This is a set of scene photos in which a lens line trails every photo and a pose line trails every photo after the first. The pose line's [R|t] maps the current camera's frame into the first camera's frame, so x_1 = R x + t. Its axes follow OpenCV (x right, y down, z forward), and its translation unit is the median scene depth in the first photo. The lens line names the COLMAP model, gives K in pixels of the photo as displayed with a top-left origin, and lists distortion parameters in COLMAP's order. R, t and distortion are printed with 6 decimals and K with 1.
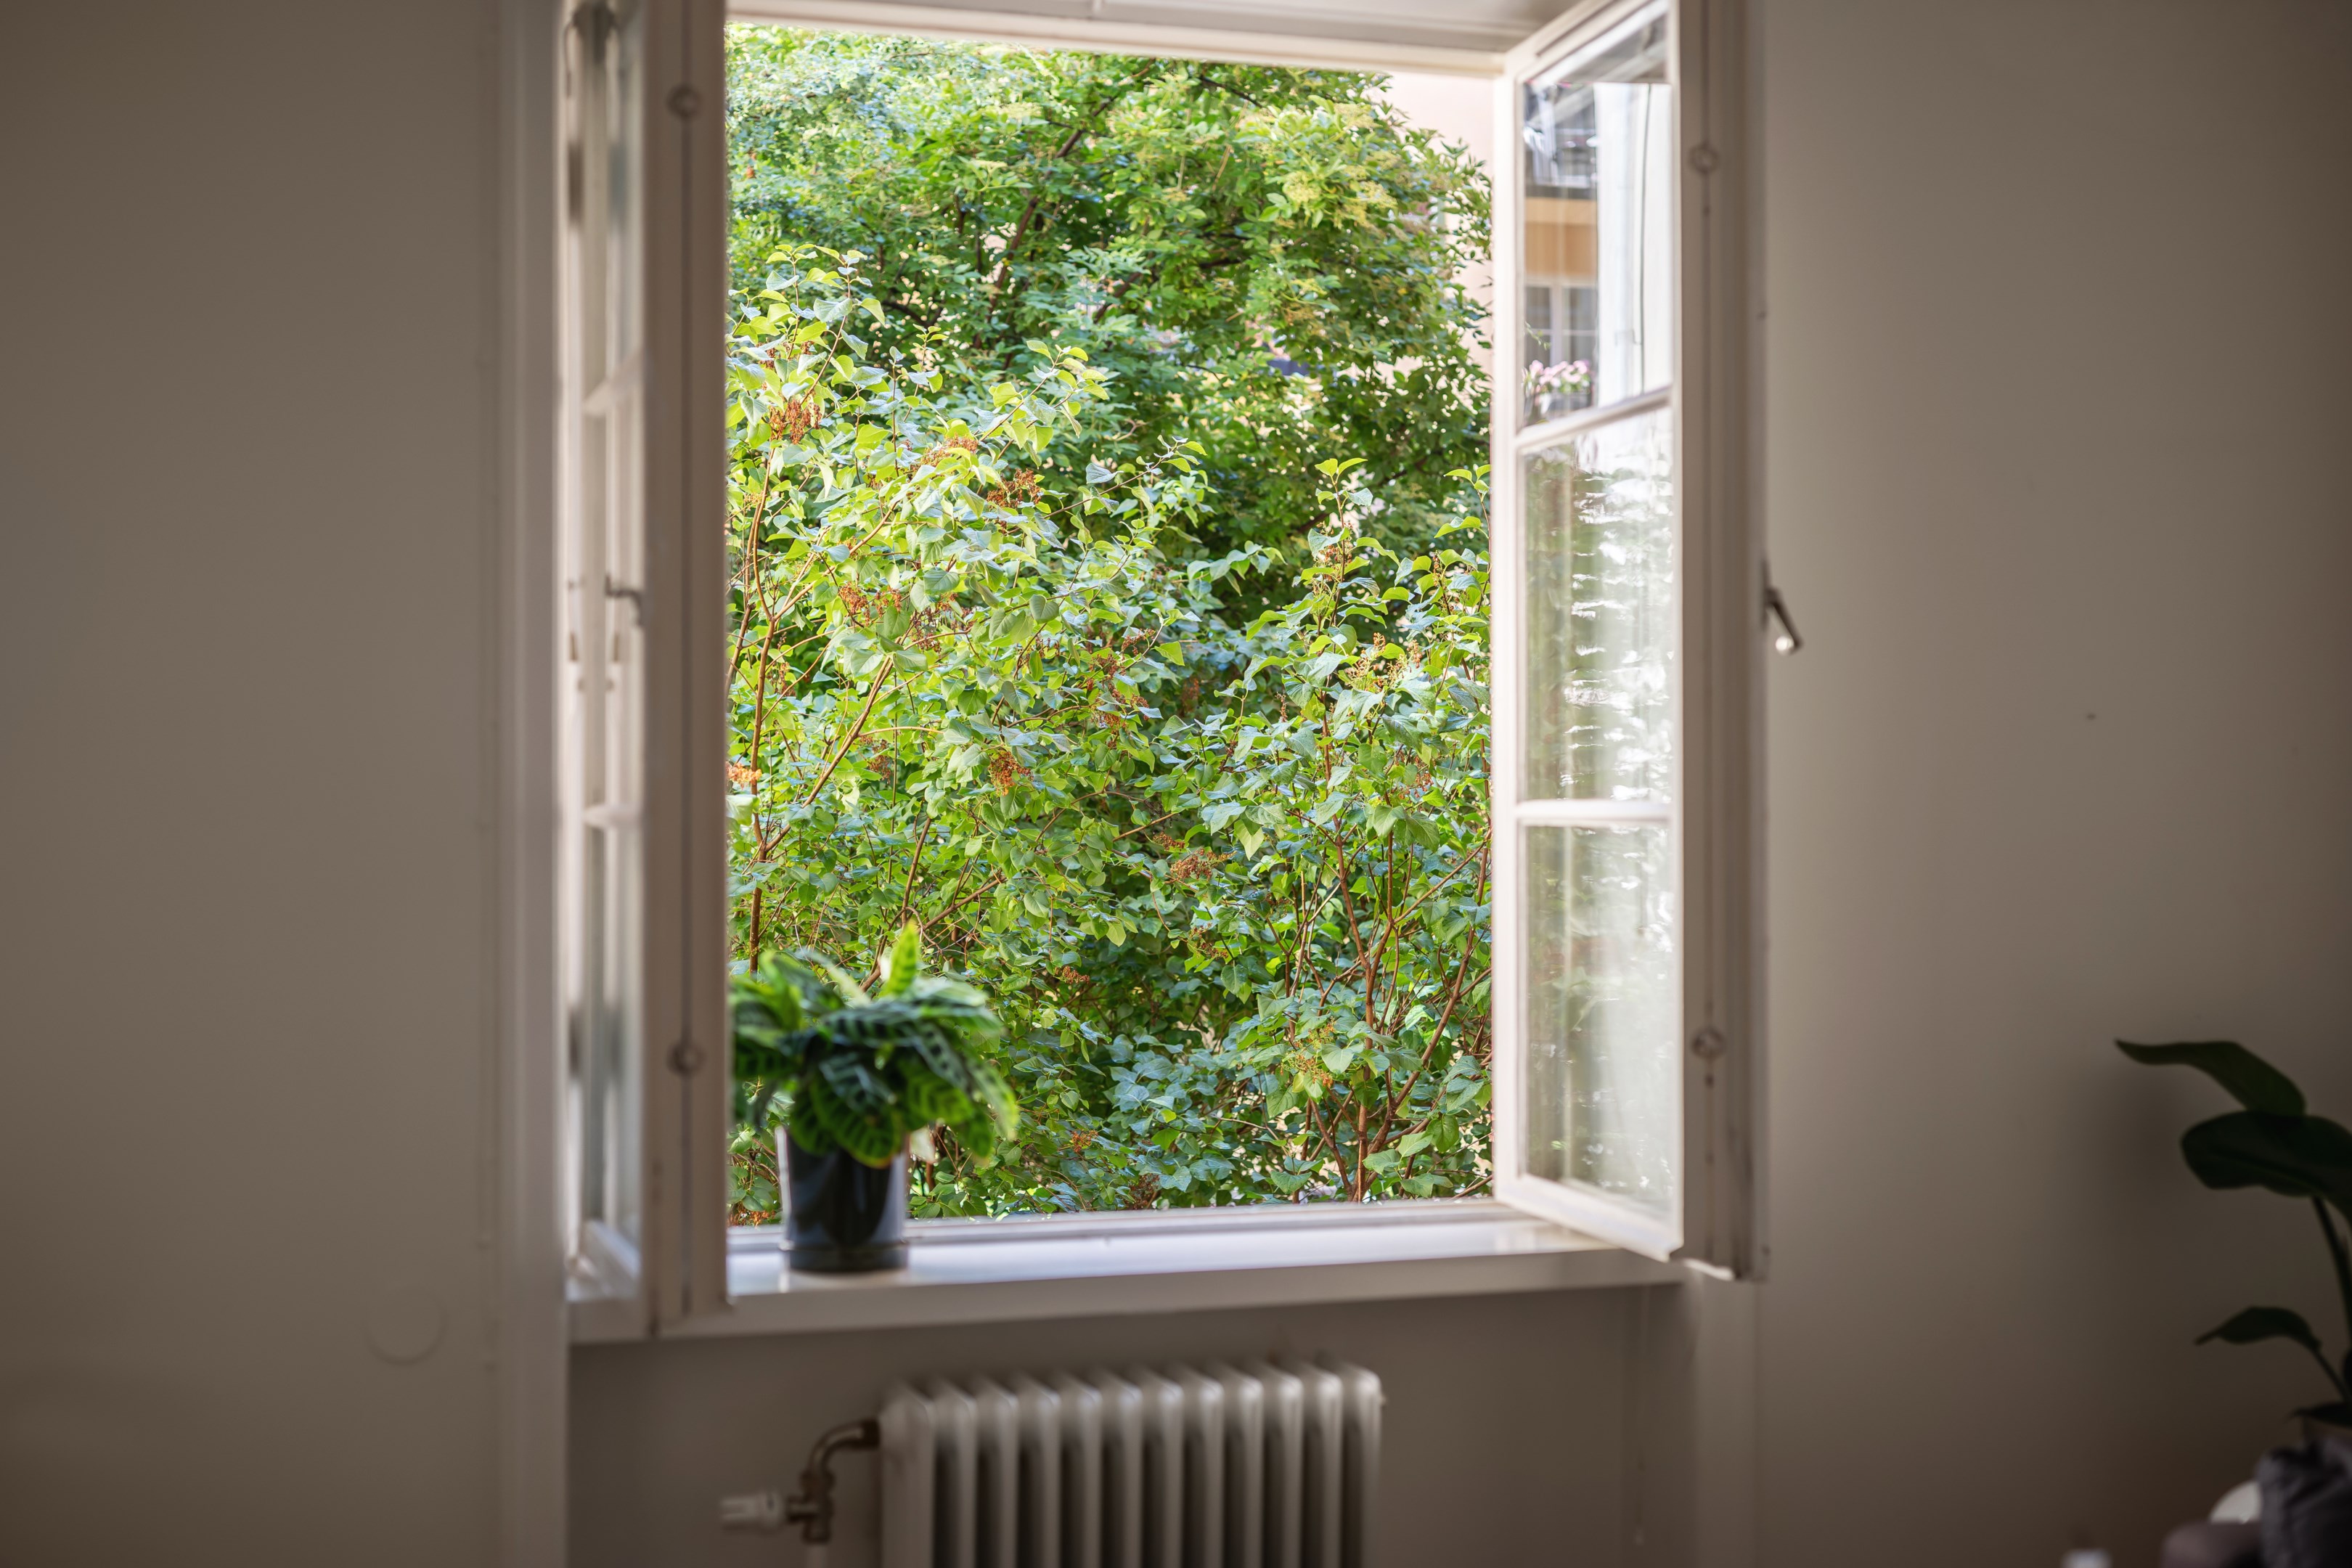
lens RADIAL K [[3286.3, 0, 1183.7], [0, 3286.3, 782.6], [0, 0, 1]] dist [0.023309, 0.000000]
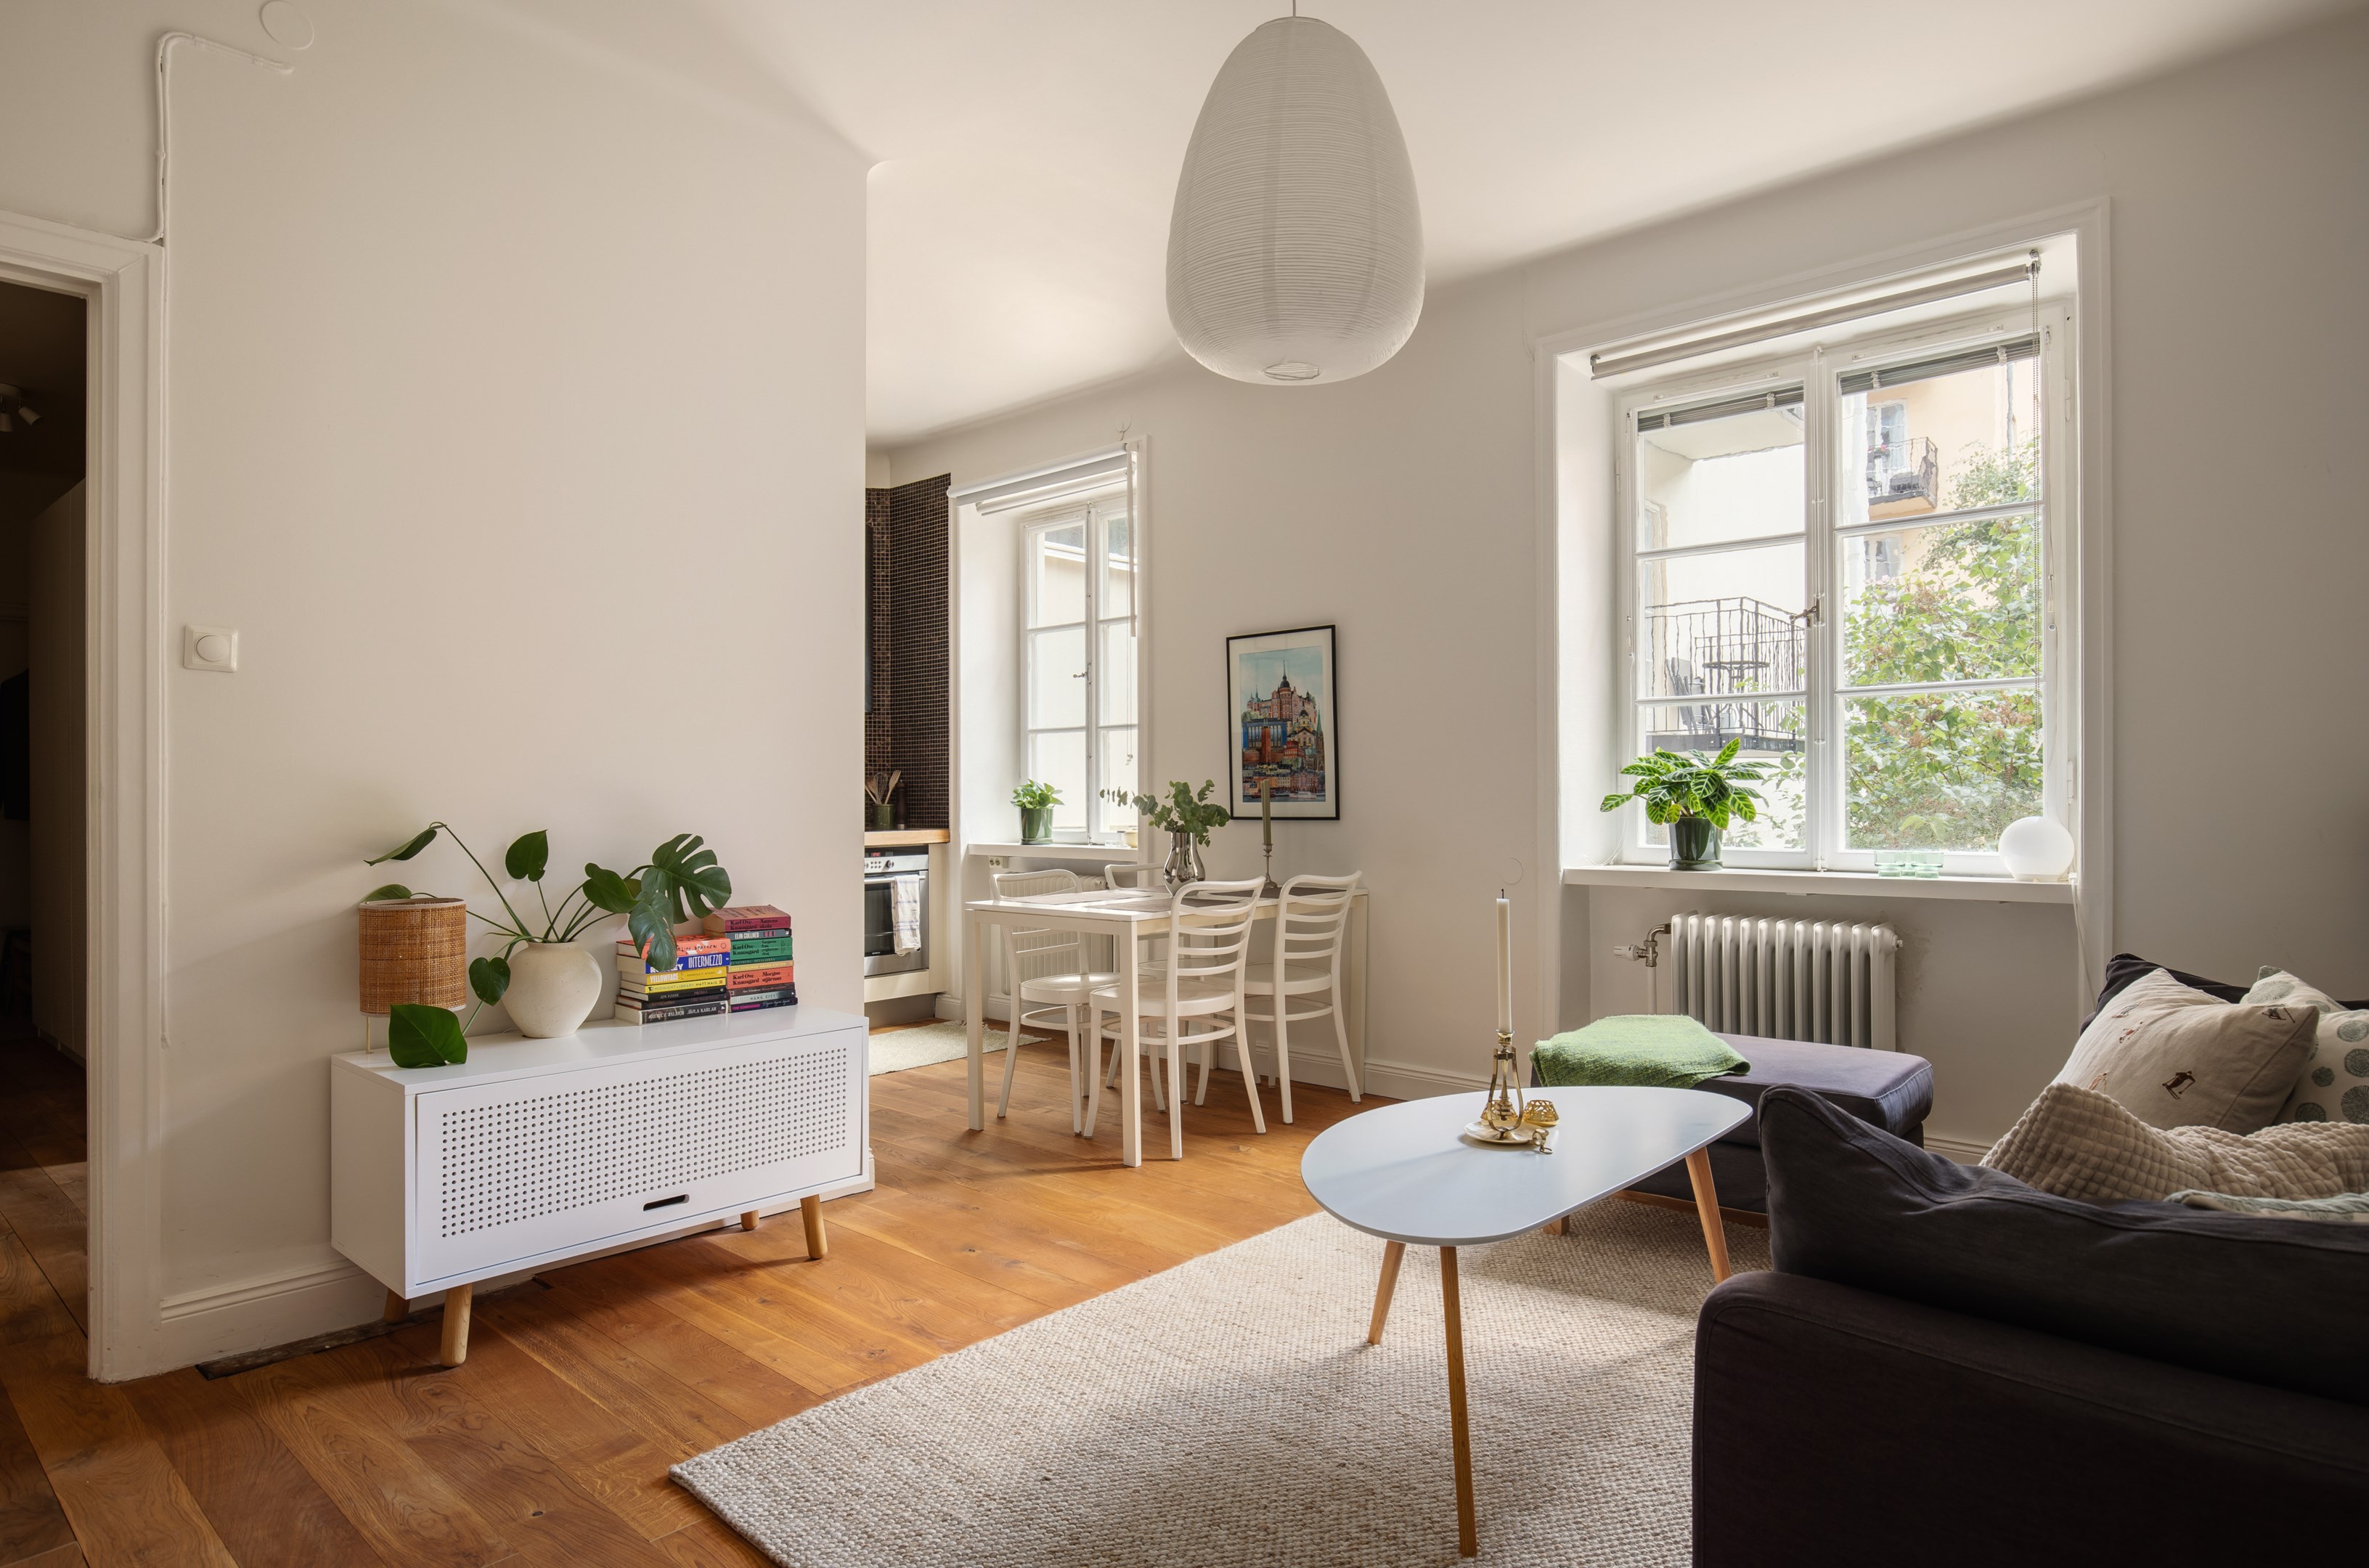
lens RADIAL K [[1332.2, 0, 1191.1], [0, 1332.2, 794.6], [0, 0, 1]] dist [-0.003958, -0.000790]
pose [[0.502305, -0.003472, -0.864684, 0.586413], [0.003133, 0.999993, -0.002196, 0.085593], [0.864685, -0.001606, 0.502312, 0.128353]]
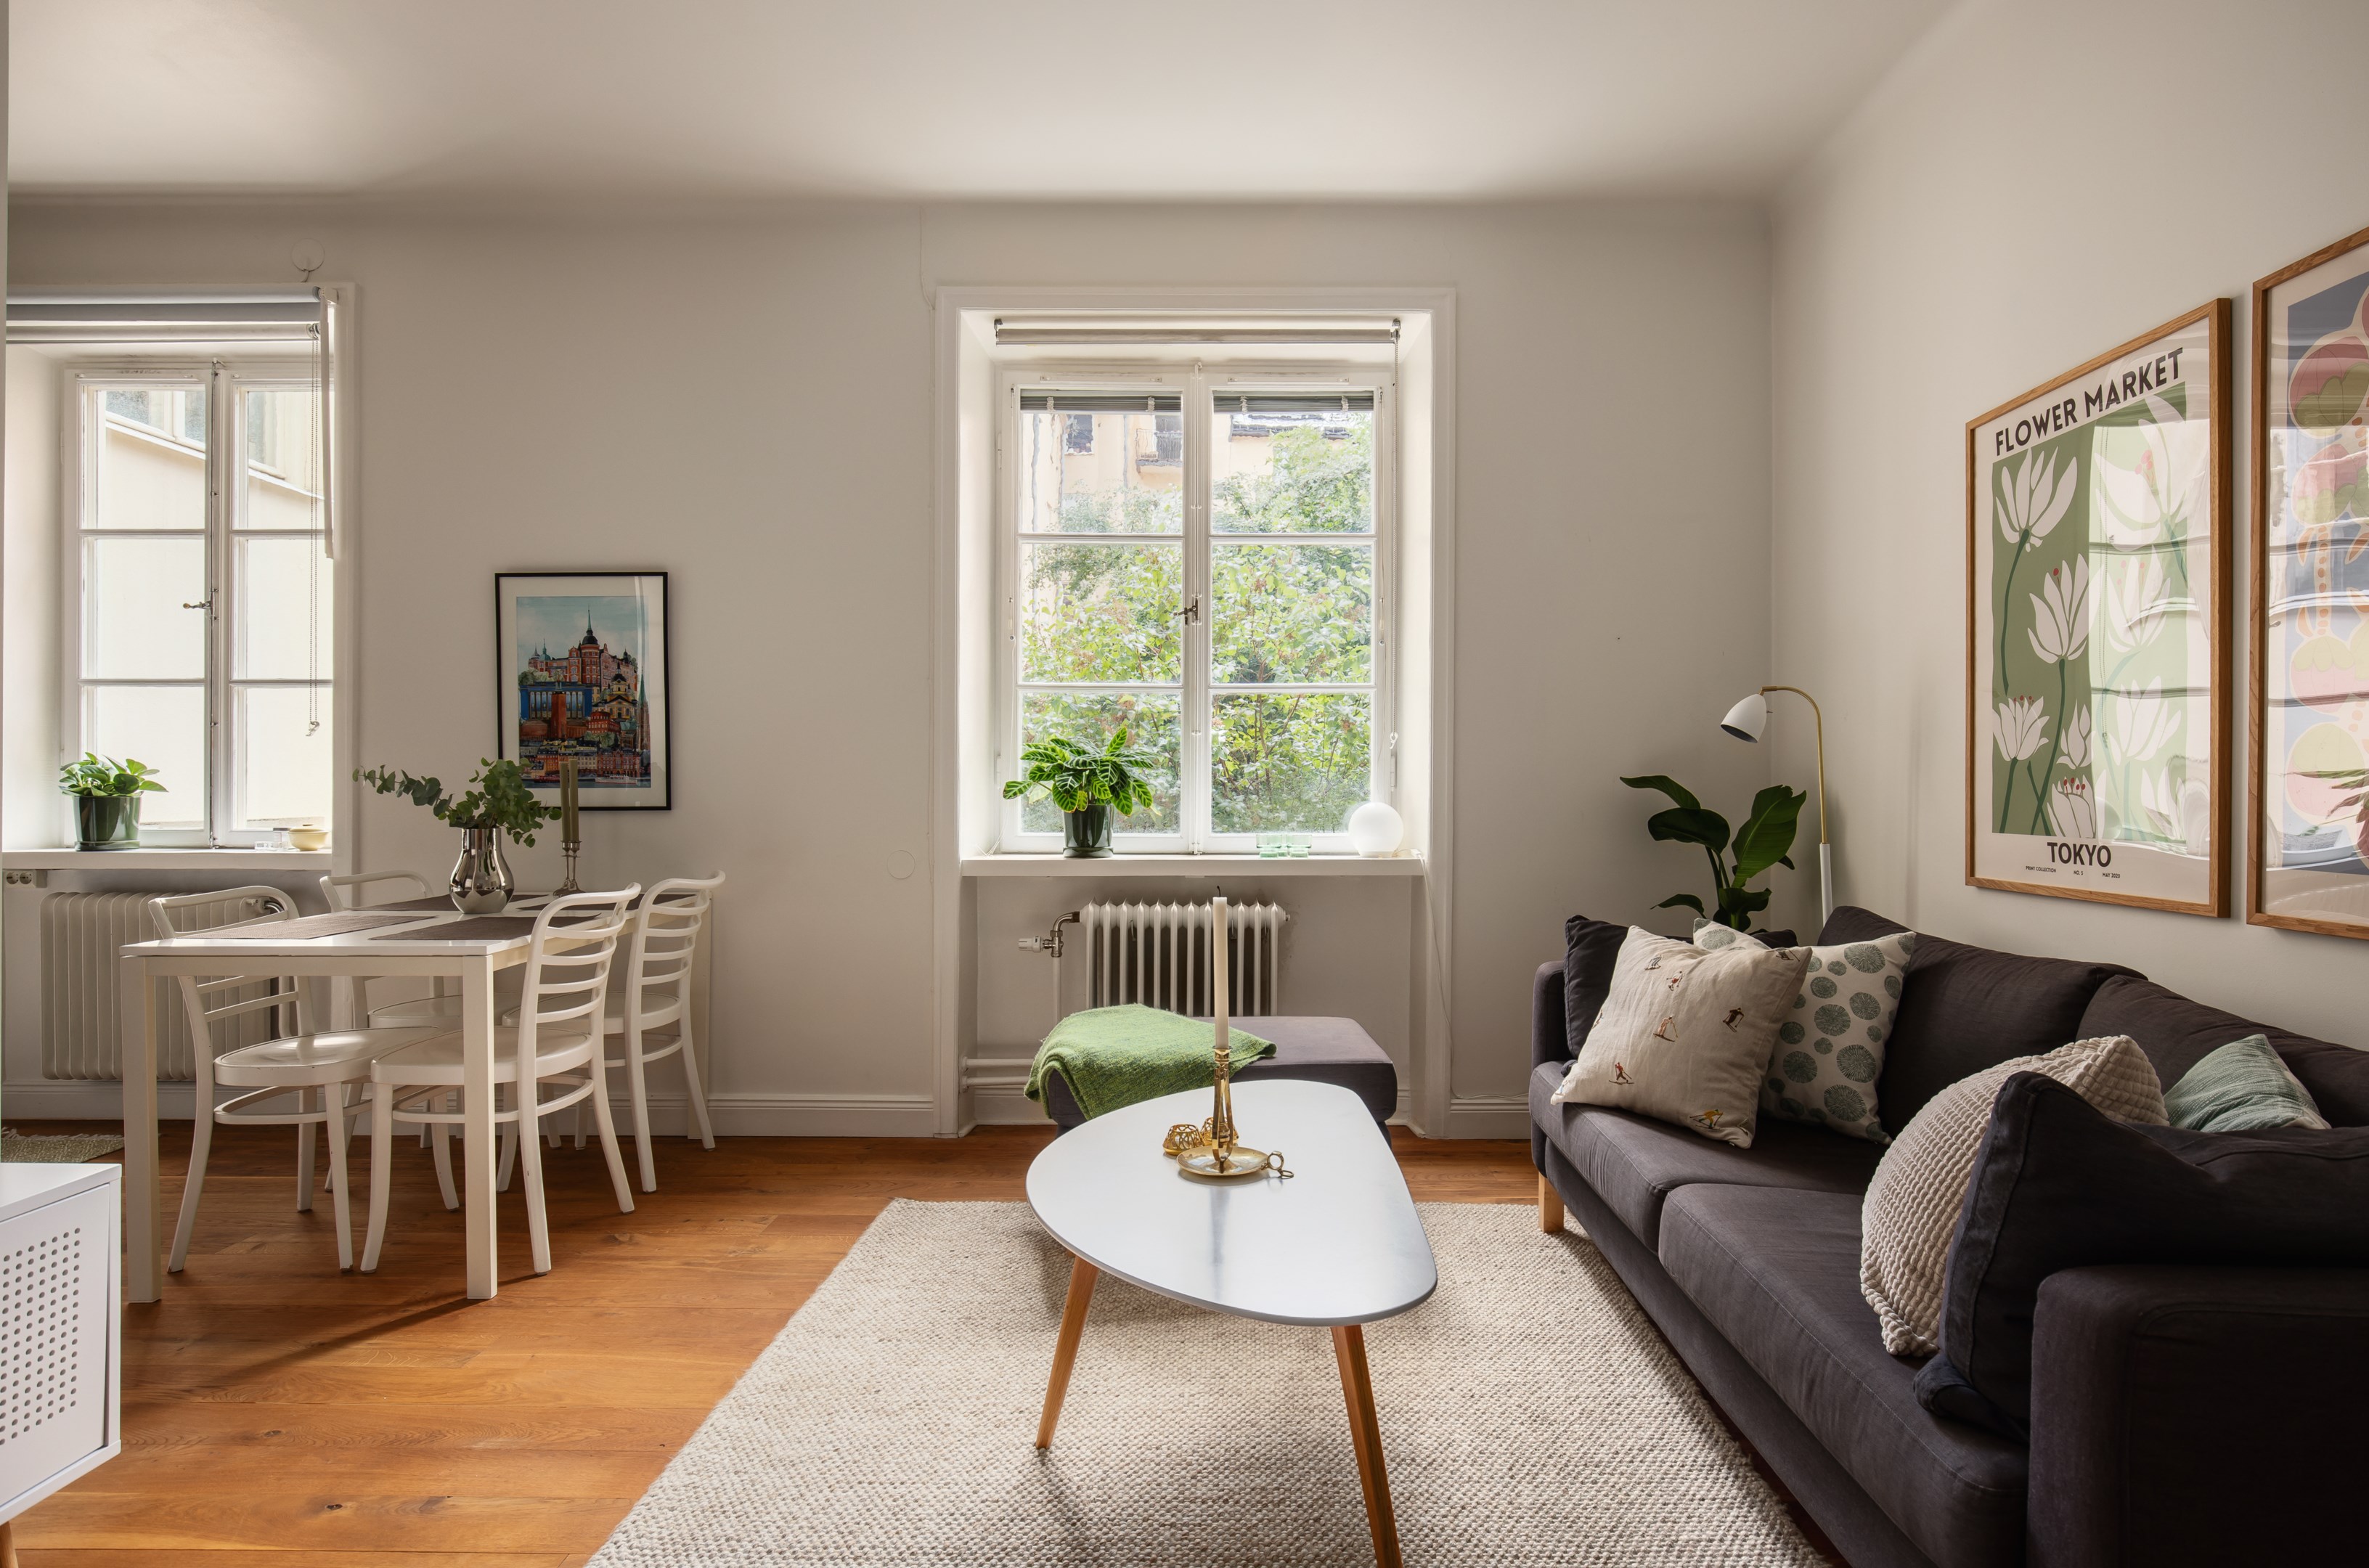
lens RADIAL K [[1283.3, 0, 1223.1], [0, 1283.3, 789.8], [0, 0, 1]] dist [-0.016687, 0.006615]
pose [[0.952278, 0.003199, -0.305216, 0.300198], [-0.002386, 0.999993, 0.003037, 0.087392], [0.305224, -0.002164, 0.952278, 0.068194]]
